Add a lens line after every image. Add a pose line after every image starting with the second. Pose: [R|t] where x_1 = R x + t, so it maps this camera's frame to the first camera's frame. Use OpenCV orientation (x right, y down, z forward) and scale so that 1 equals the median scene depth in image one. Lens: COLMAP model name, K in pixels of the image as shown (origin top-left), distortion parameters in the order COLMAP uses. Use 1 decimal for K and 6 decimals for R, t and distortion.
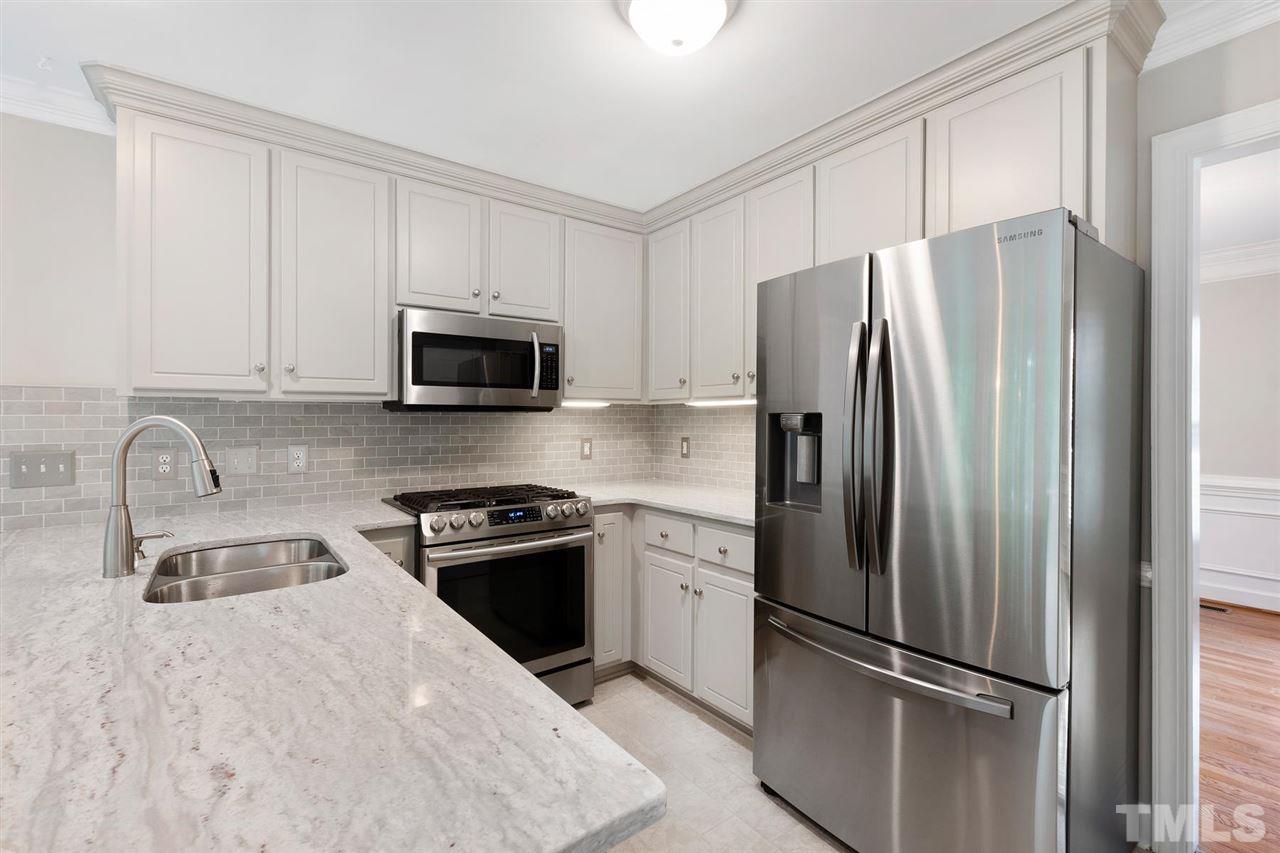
lens RADIAL K [[568.5, 0, 664.1], [0, 568.5, 419.4], [0, 0, 1]] dist [0.020334, -0.003927]
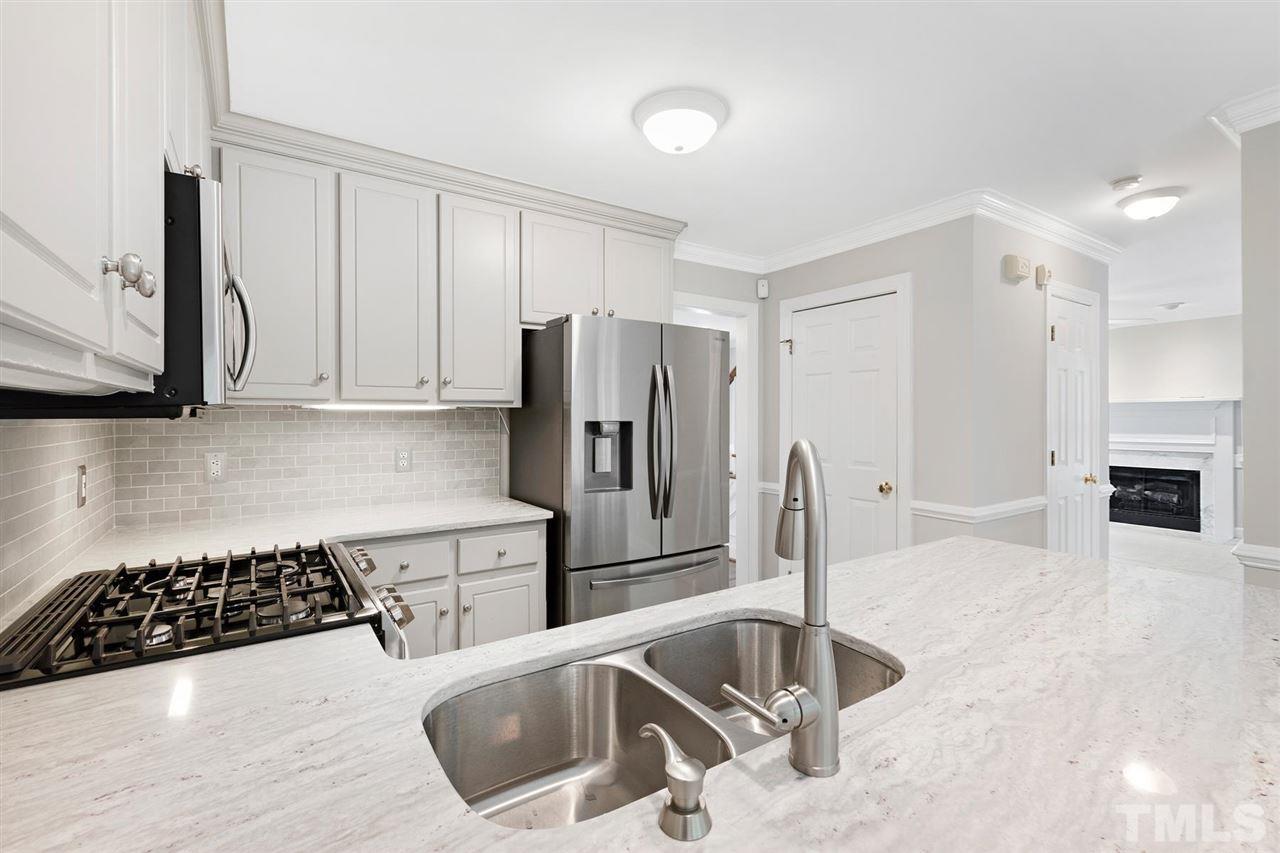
lens RADIAL K [[568.5, 0, 634.7], [0, 568.5, 420.9], [0, 0, 1]] dist [0.020334, -0.003927]
pose [[0.061895, -0.010041, 0.998032, -1.937168], [0.000312, 0.999950, 0.010041, -0.033333], [-0.998083, -0.000310, 0.061895, 1.516044]]
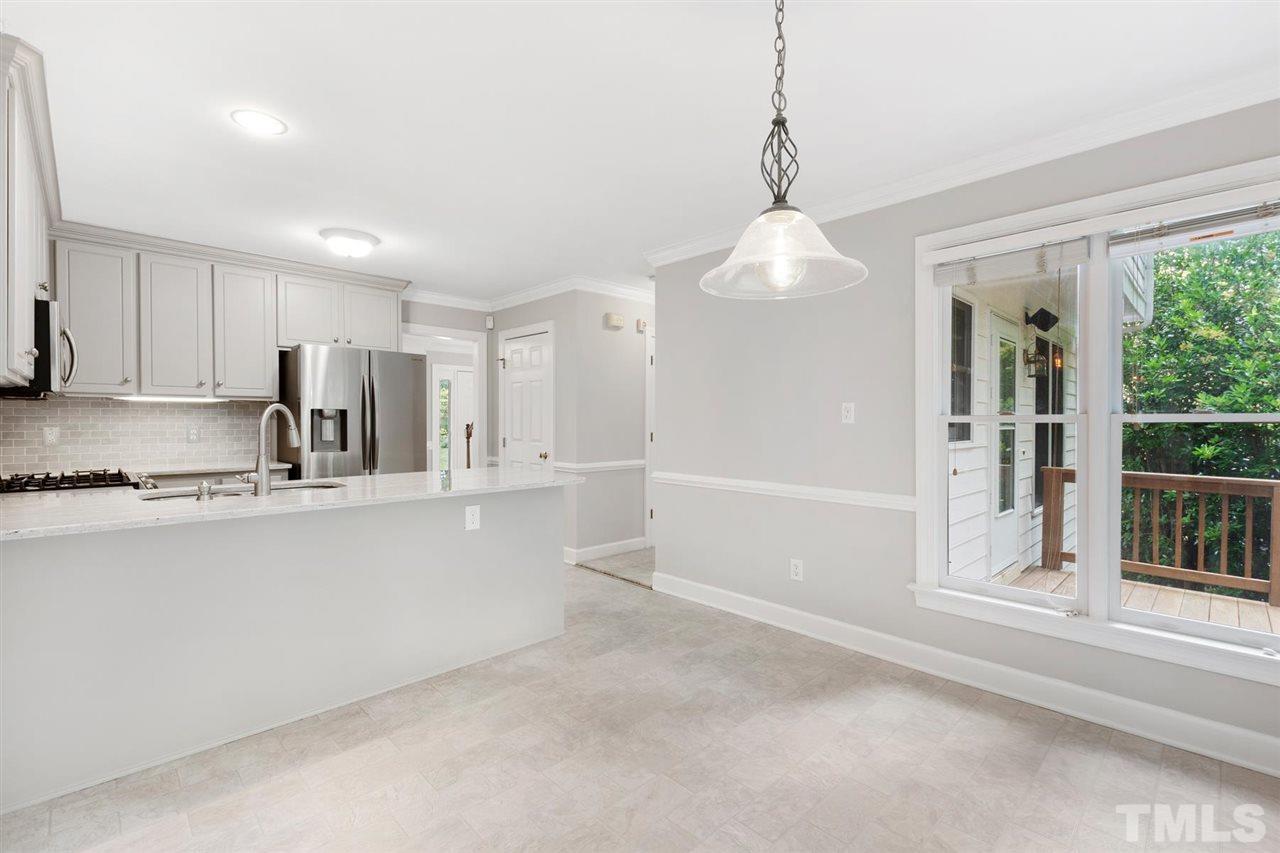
lens RADIAL K [[568.5, 0, 624.8], [0, 568.5, 431.0], [0, 0, 1]] dist [0.020334, -0.003927]
pose [[-0.106043, -0.018034, 0.994198, -3.409386], [-0.002380, 0.999837, 0.017883, 0.048858], [-0.994359, -0.000469, -0.106069, 0.387892]]
